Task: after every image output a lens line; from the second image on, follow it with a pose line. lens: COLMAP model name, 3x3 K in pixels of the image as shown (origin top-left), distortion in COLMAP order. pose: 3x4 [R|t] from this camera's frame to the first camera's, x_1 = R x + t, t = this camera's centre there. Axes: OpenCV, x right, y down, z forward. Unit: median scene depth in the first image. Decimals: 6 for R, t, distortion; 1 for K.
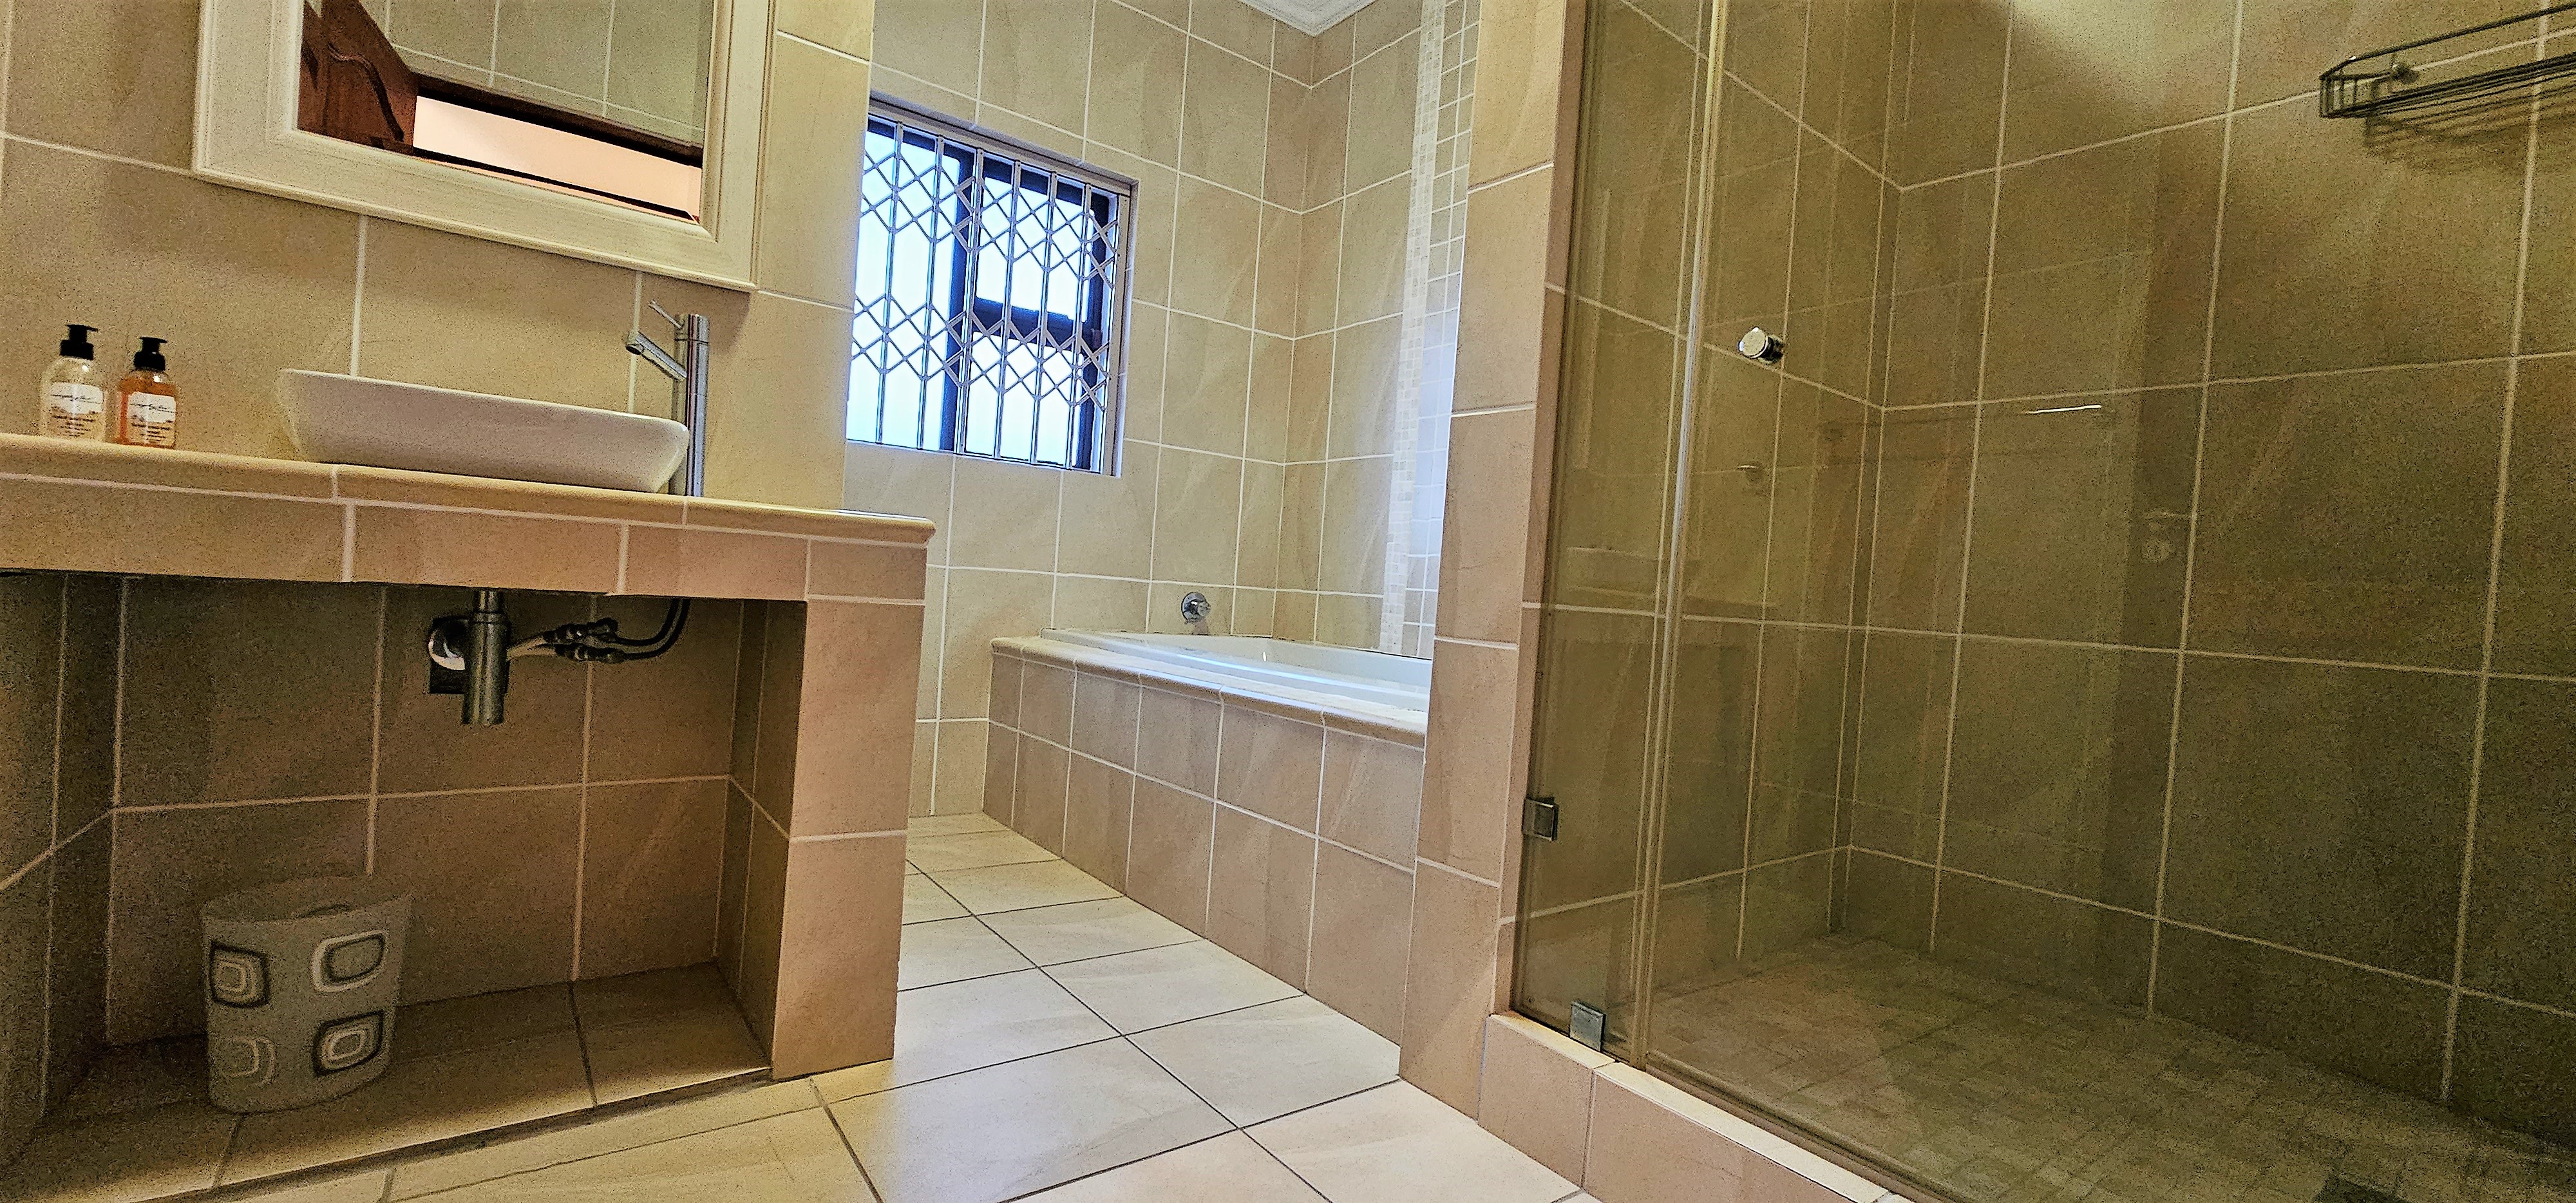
lens RADIAL K [[1053.3, 0, 1306.7], [0, 1053.3, 603.8], [0, 0, 1]] dist [-0.003002, 0.000918]
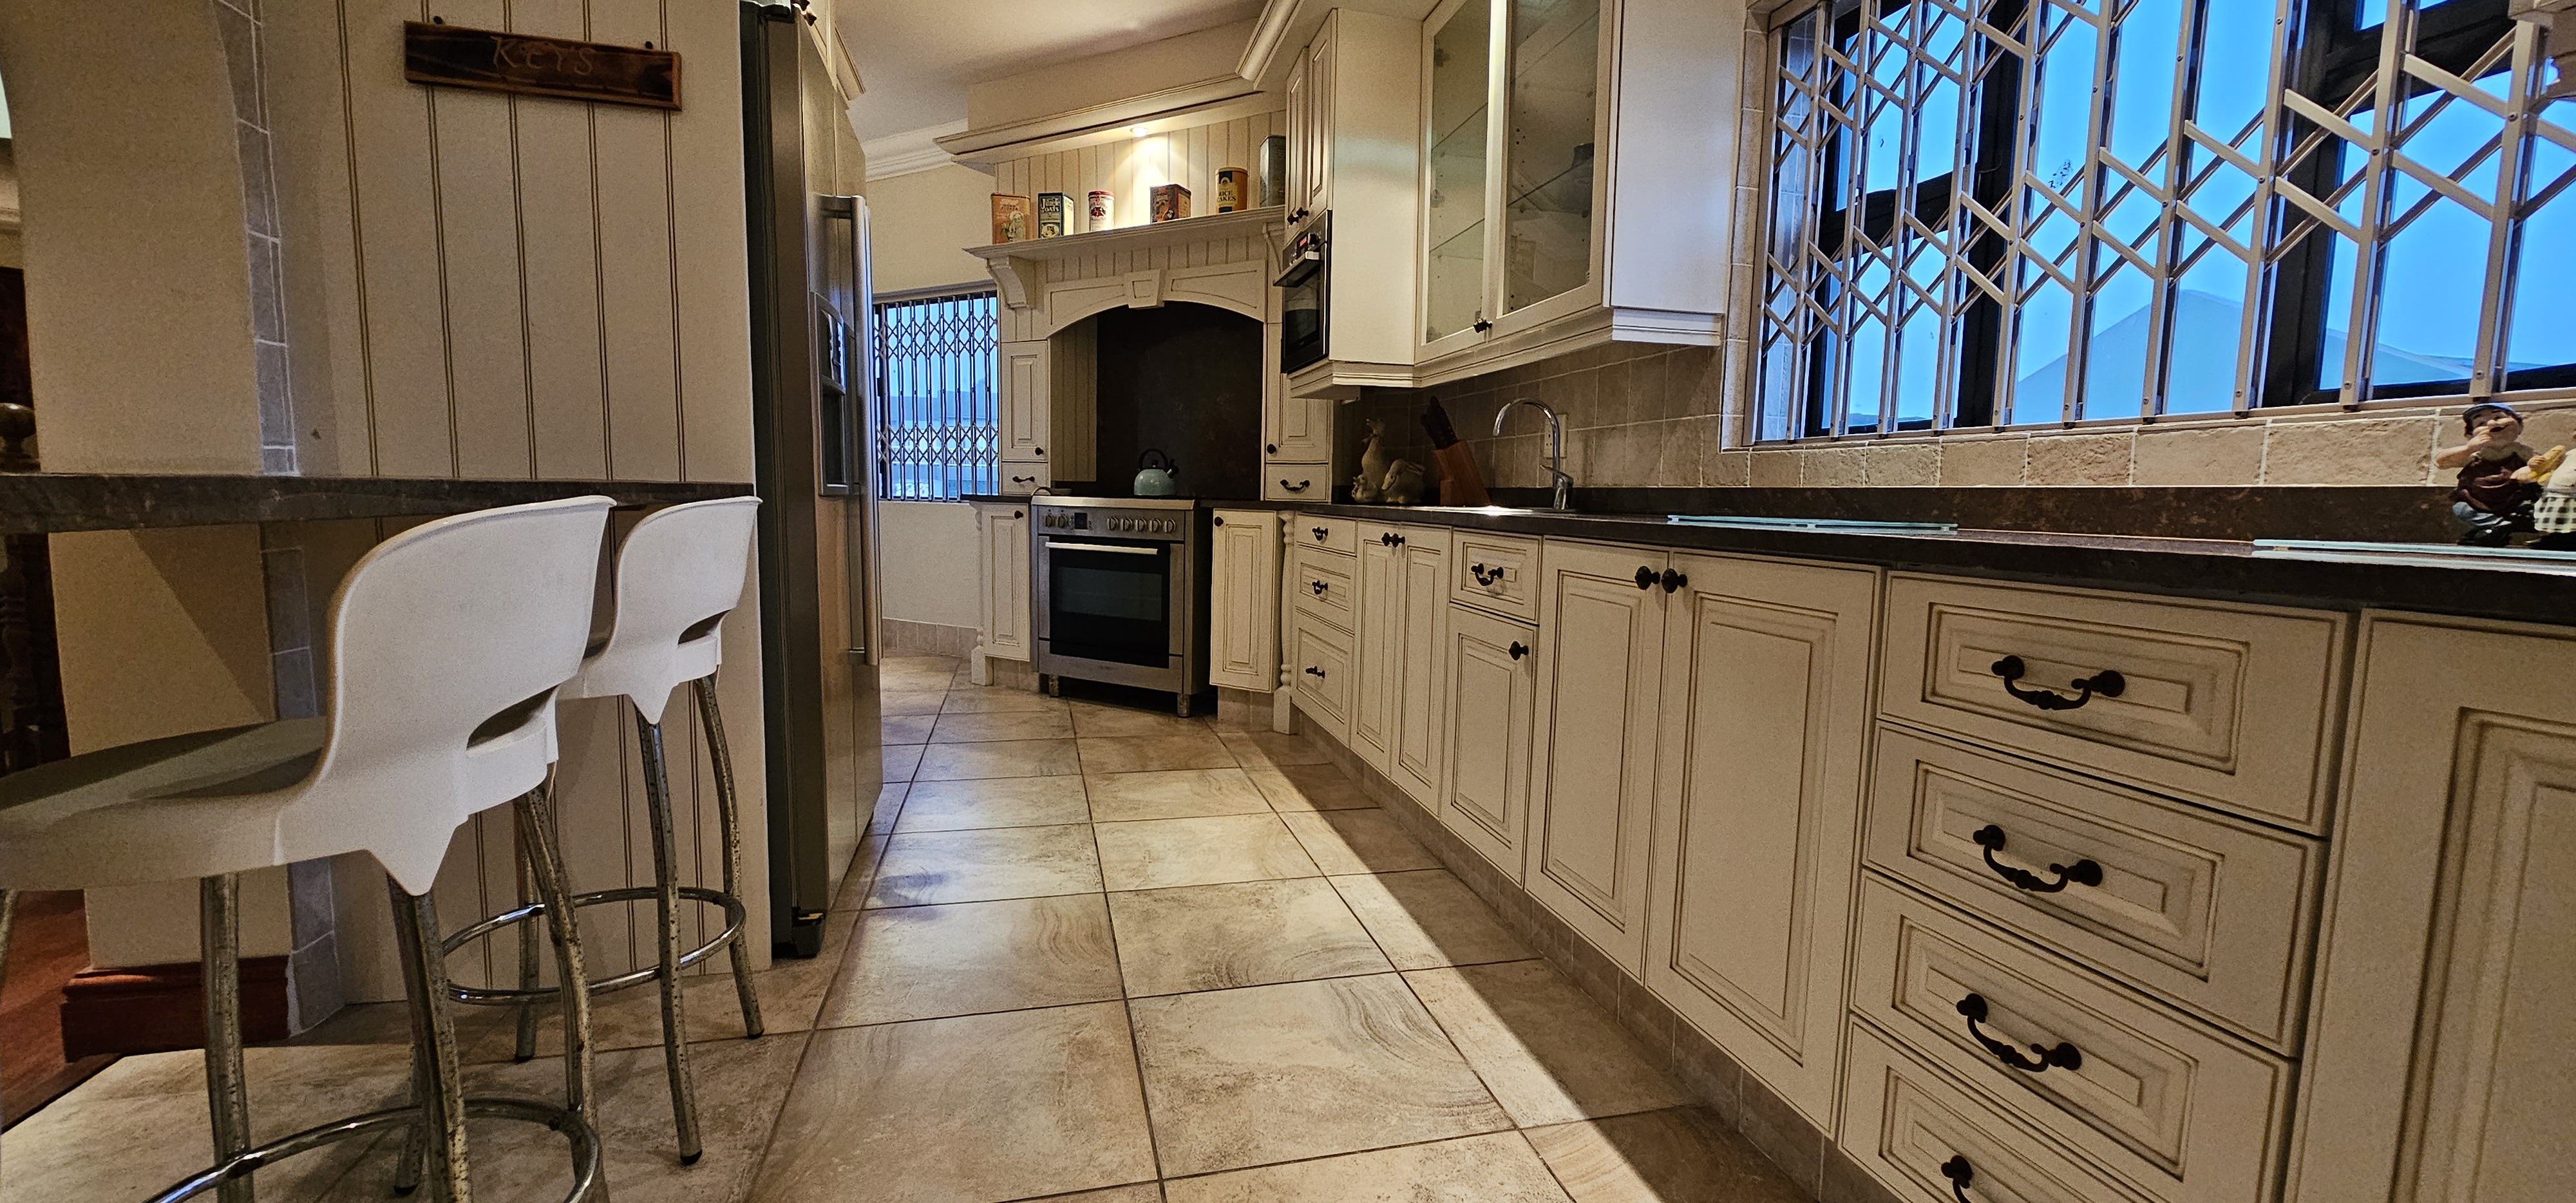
lens RADIAL K [[1053.3, 0, 1306.7], [0, 1053.3, 603.8], [0, 0, 1]] dist [-0.003002, 0.000918]
pose [[-0.392631, 0.047993, -0.918443, 0.472876], [-0.047991, 0.996208, 0.072572, -0.056364], [0.918443, 0.072571, -0.388839, 0.921263]]
